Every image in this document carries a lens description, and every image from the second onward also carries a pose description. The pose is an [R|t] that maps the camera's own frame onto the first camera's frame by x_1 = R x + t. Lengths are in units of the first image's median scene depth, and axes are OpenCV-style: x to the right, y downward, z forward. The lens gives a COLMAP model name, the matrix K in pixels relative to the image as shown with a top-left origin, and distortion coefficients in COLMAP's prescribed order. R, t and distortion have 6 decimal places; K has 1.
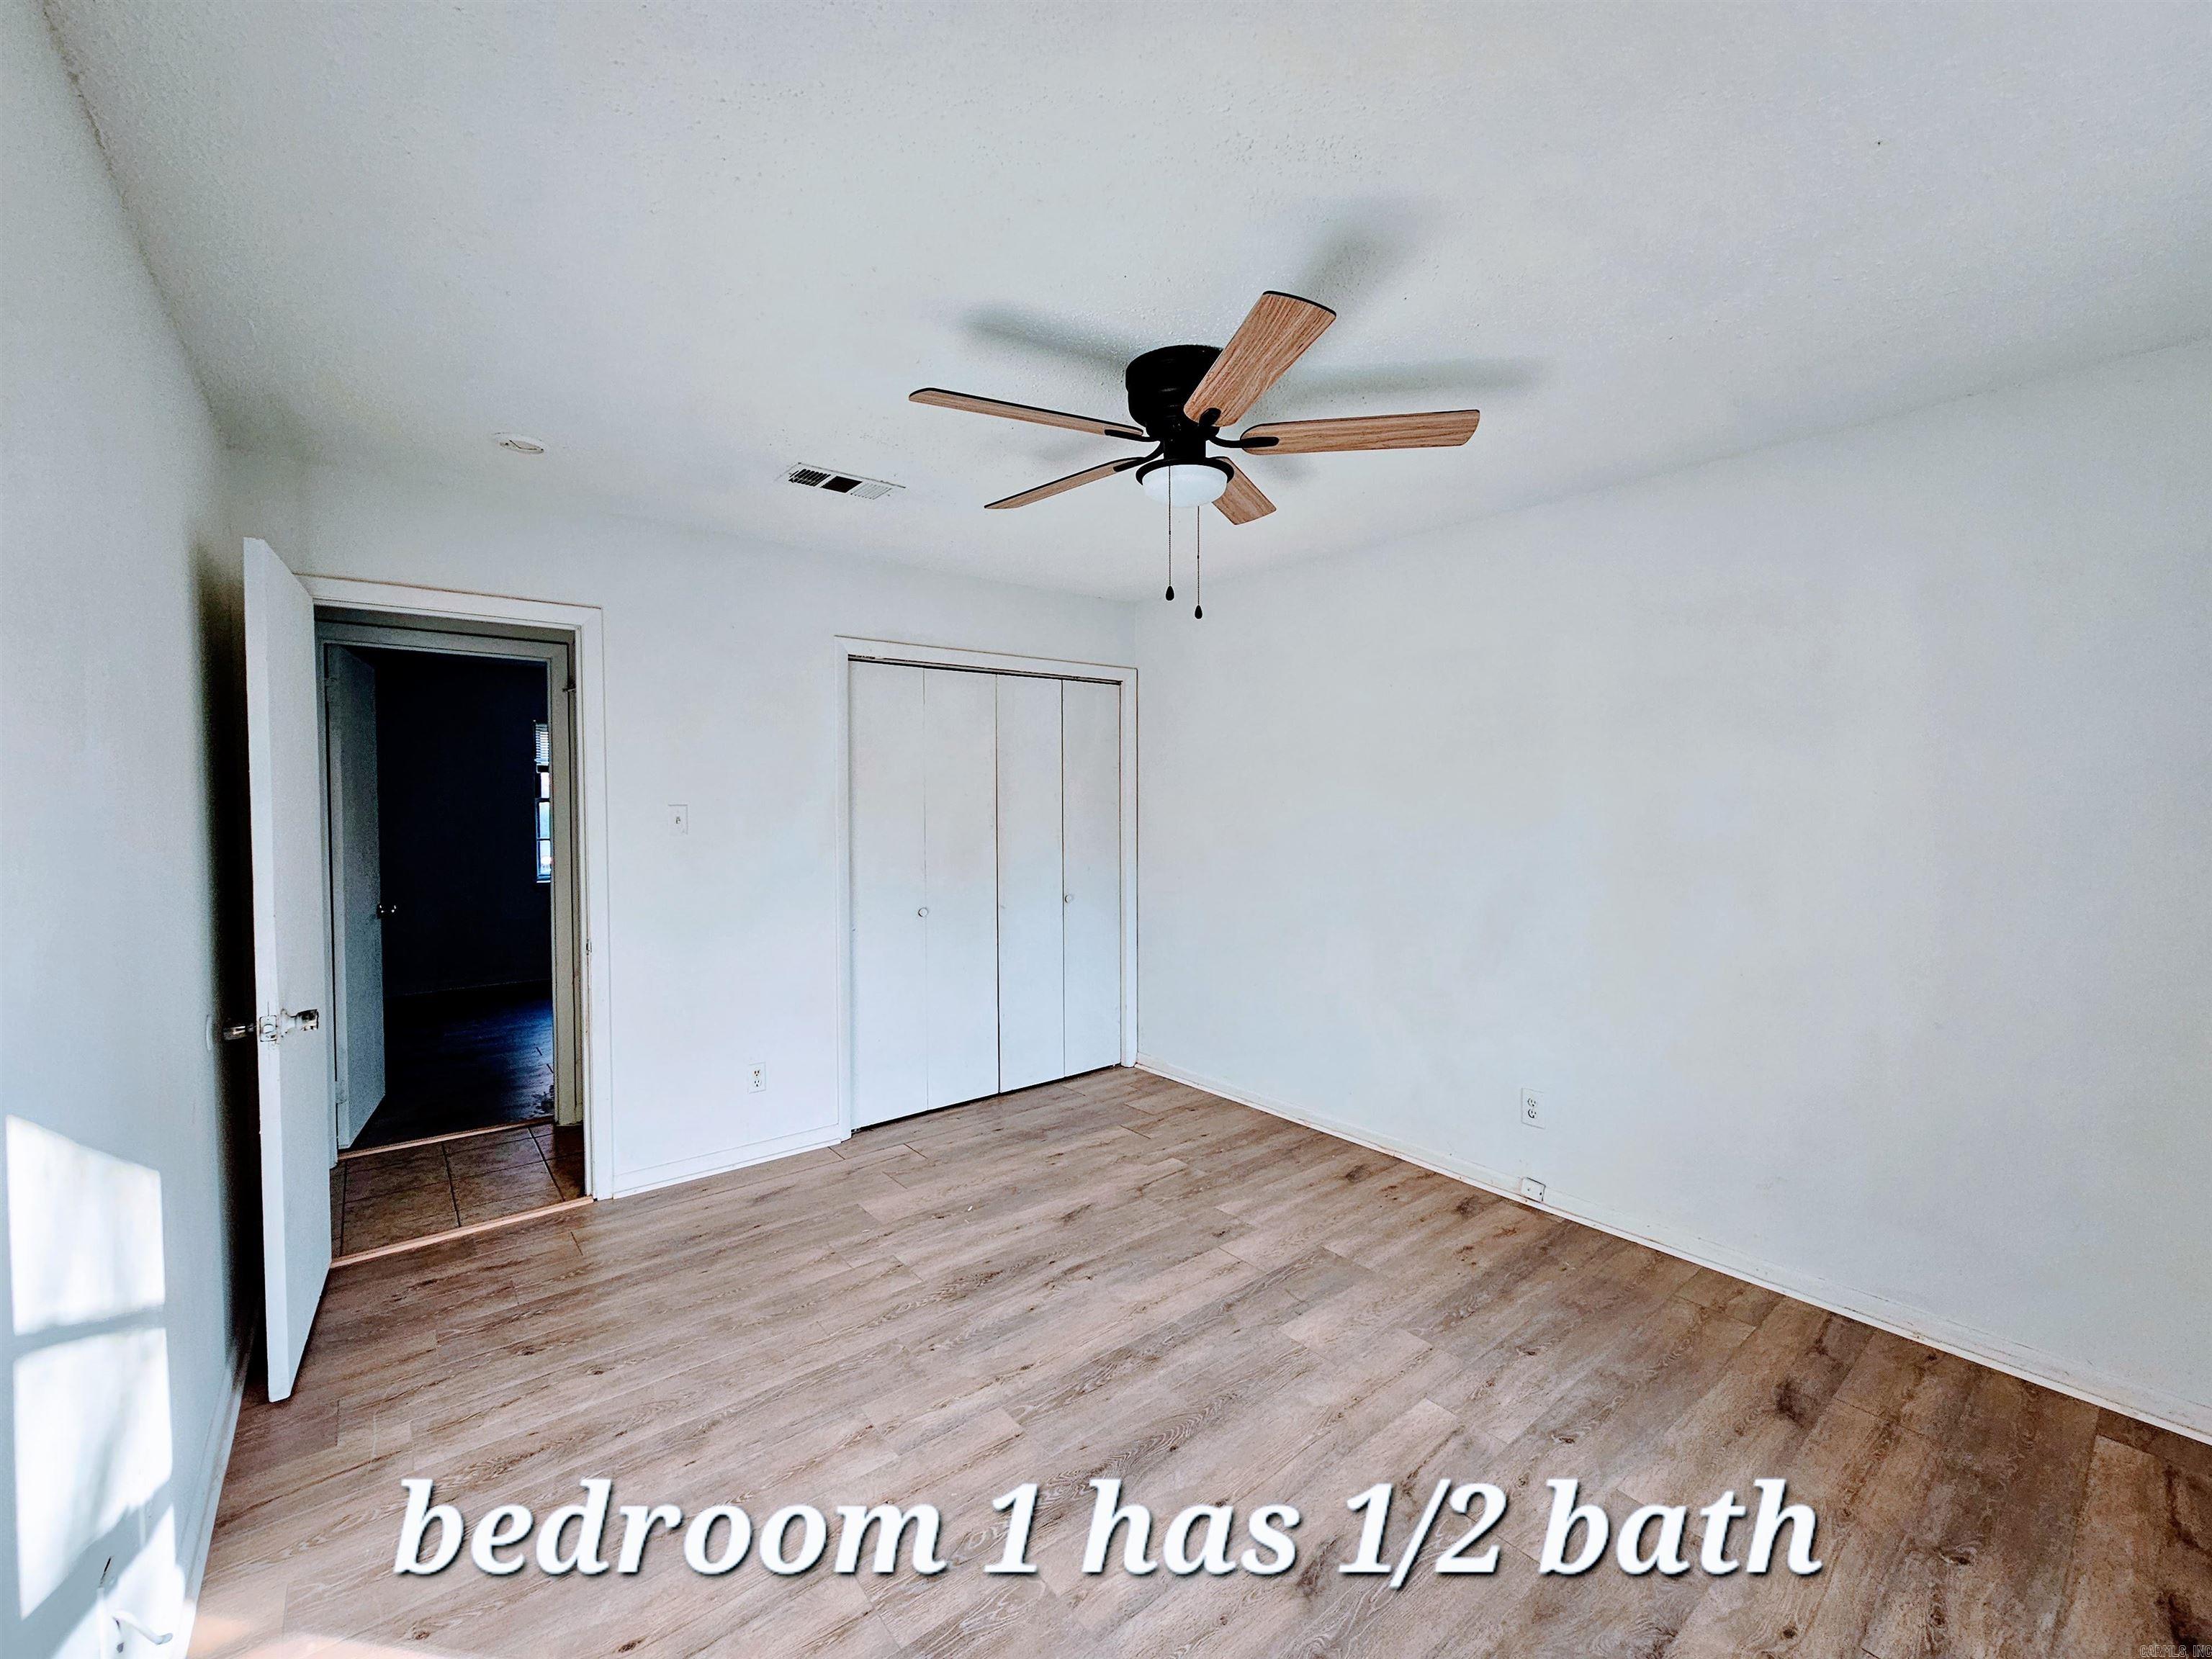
lens RADIAL K [[906.1, 0, 1100.8], [0, 906.1, 822.3], [0, 0, 1]] dist [-0.001879, -0.000052]
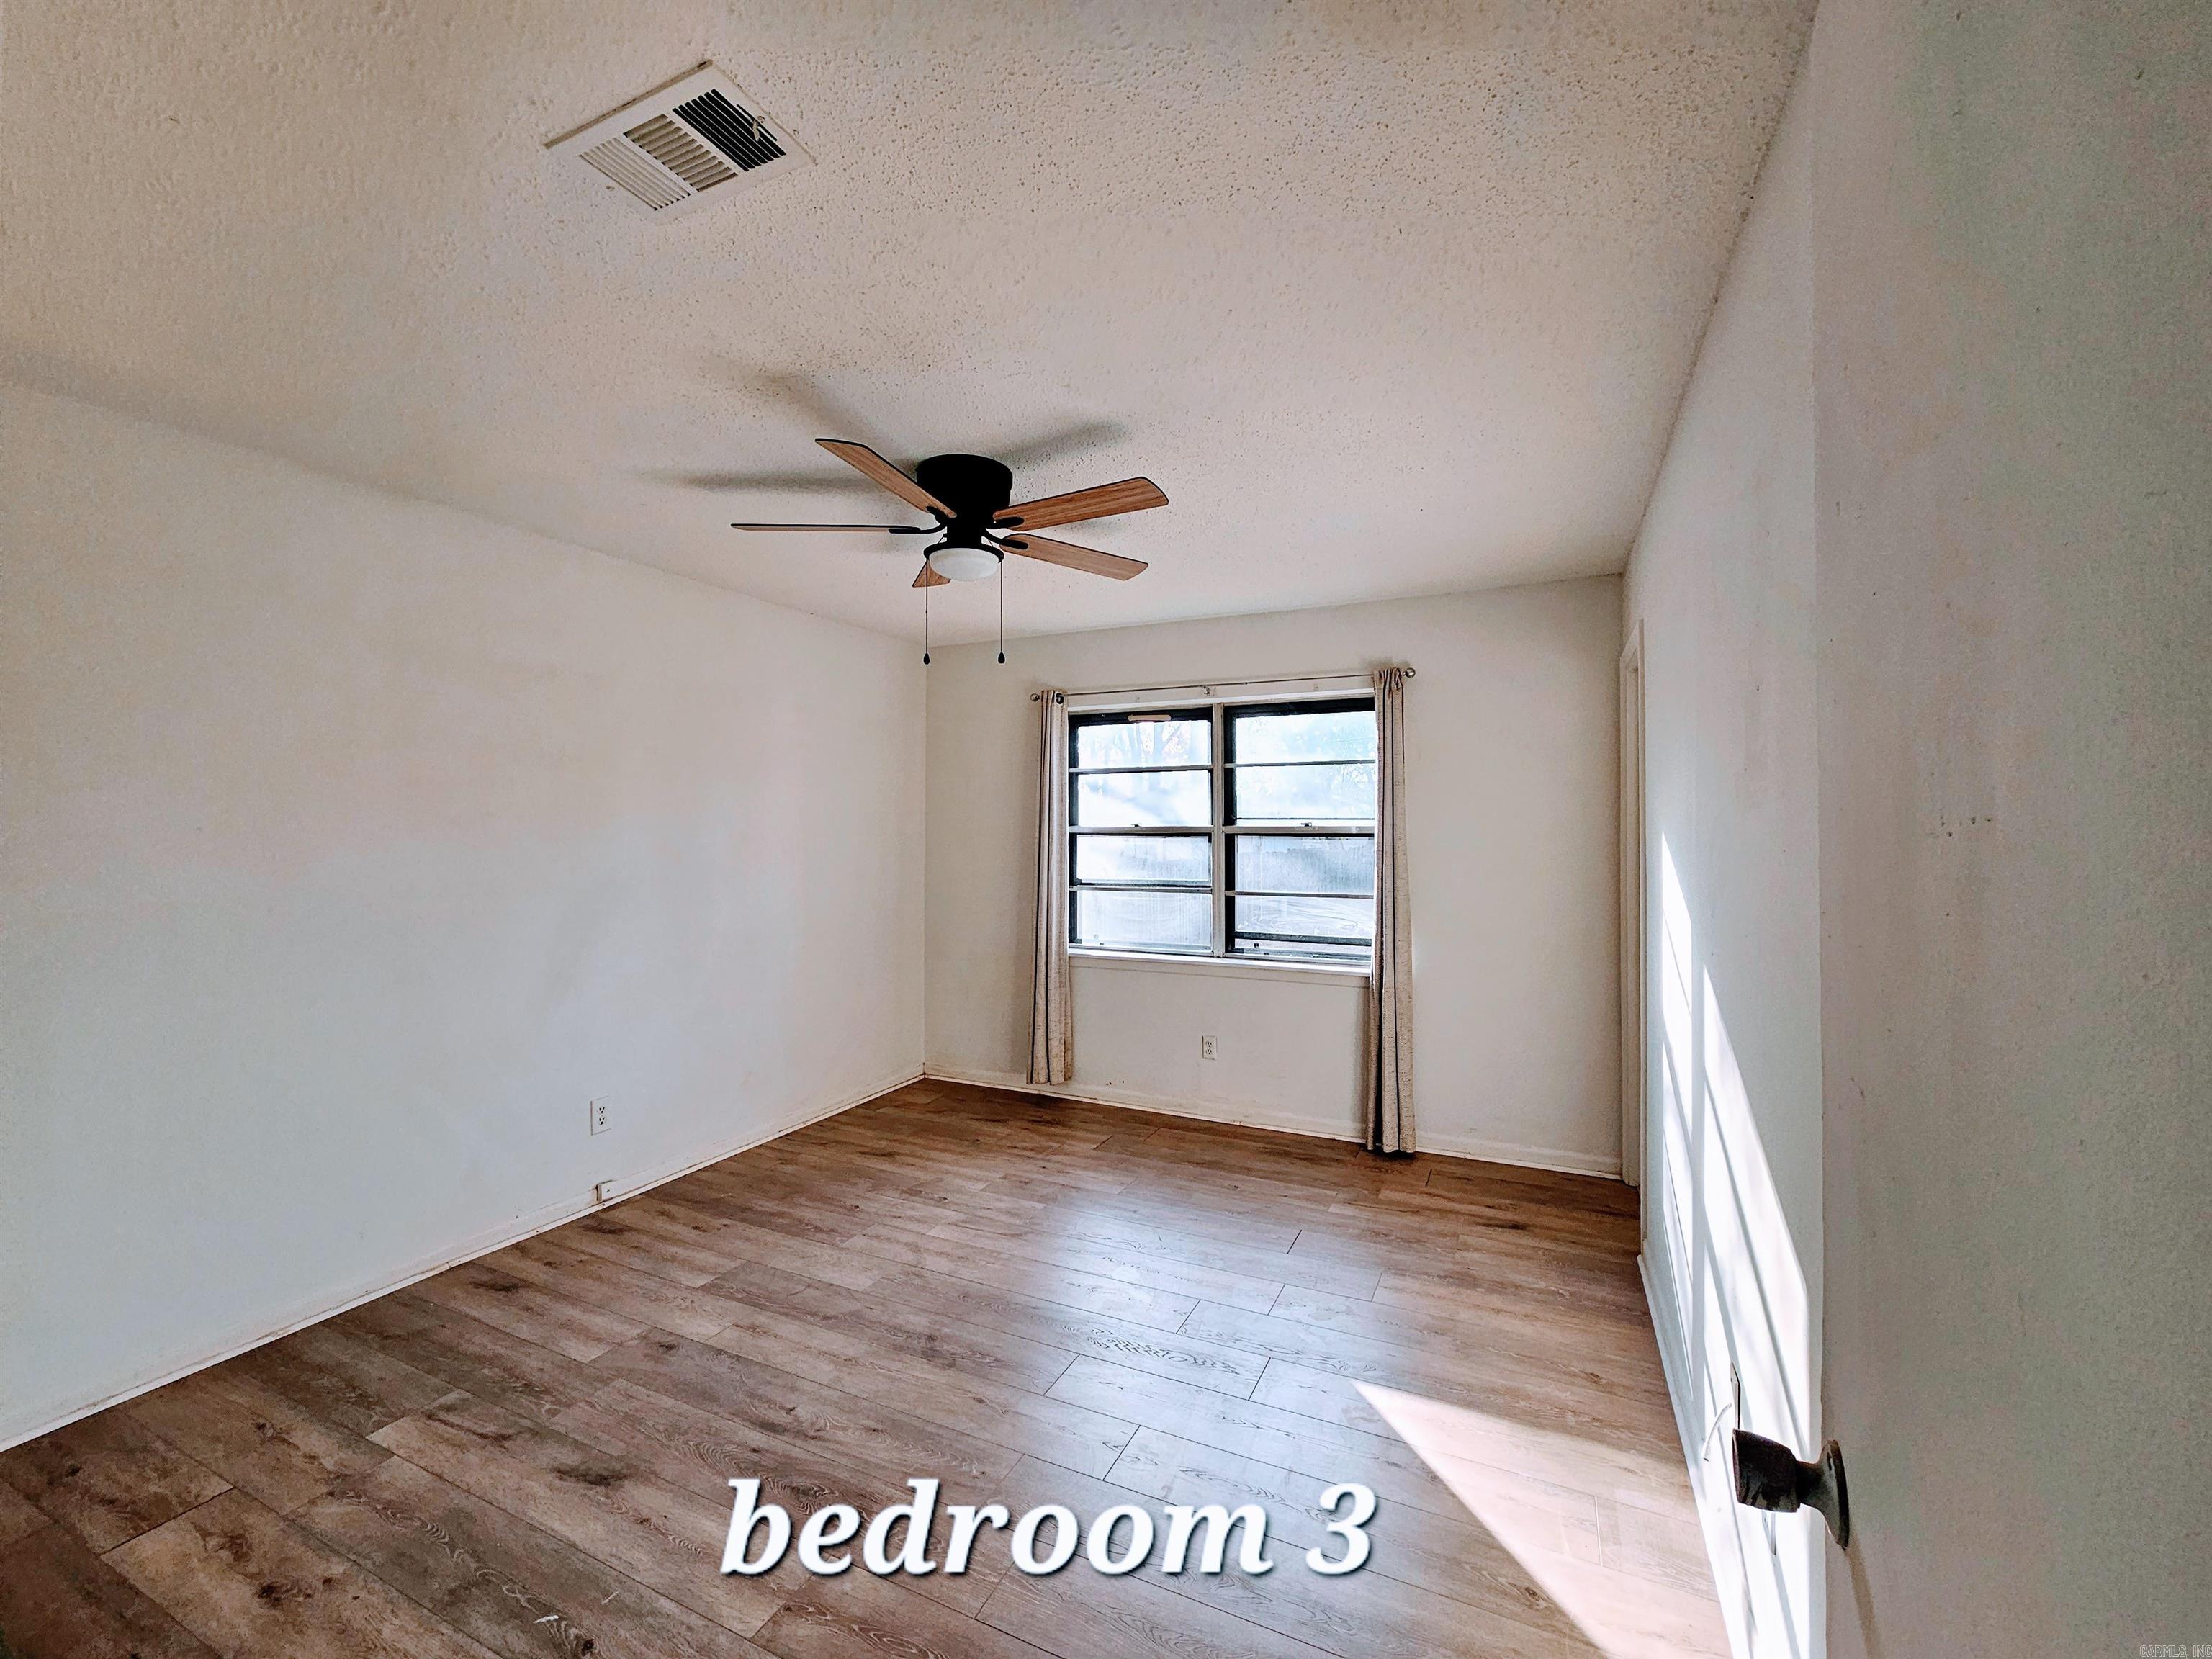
lens RADIAL K [[906.1, 0, 1100.8], [0, 906.1, 822.3], [0, 0, 1]] dist [-0.001879, -0.000052]
pose [[-0.421215, 0.007941, 0.906926, -0.836330], [0.031400, 0.999490, 0.005832, -0.014981], [-0.906417, 0.030934, -0.421250, 1.040003]]
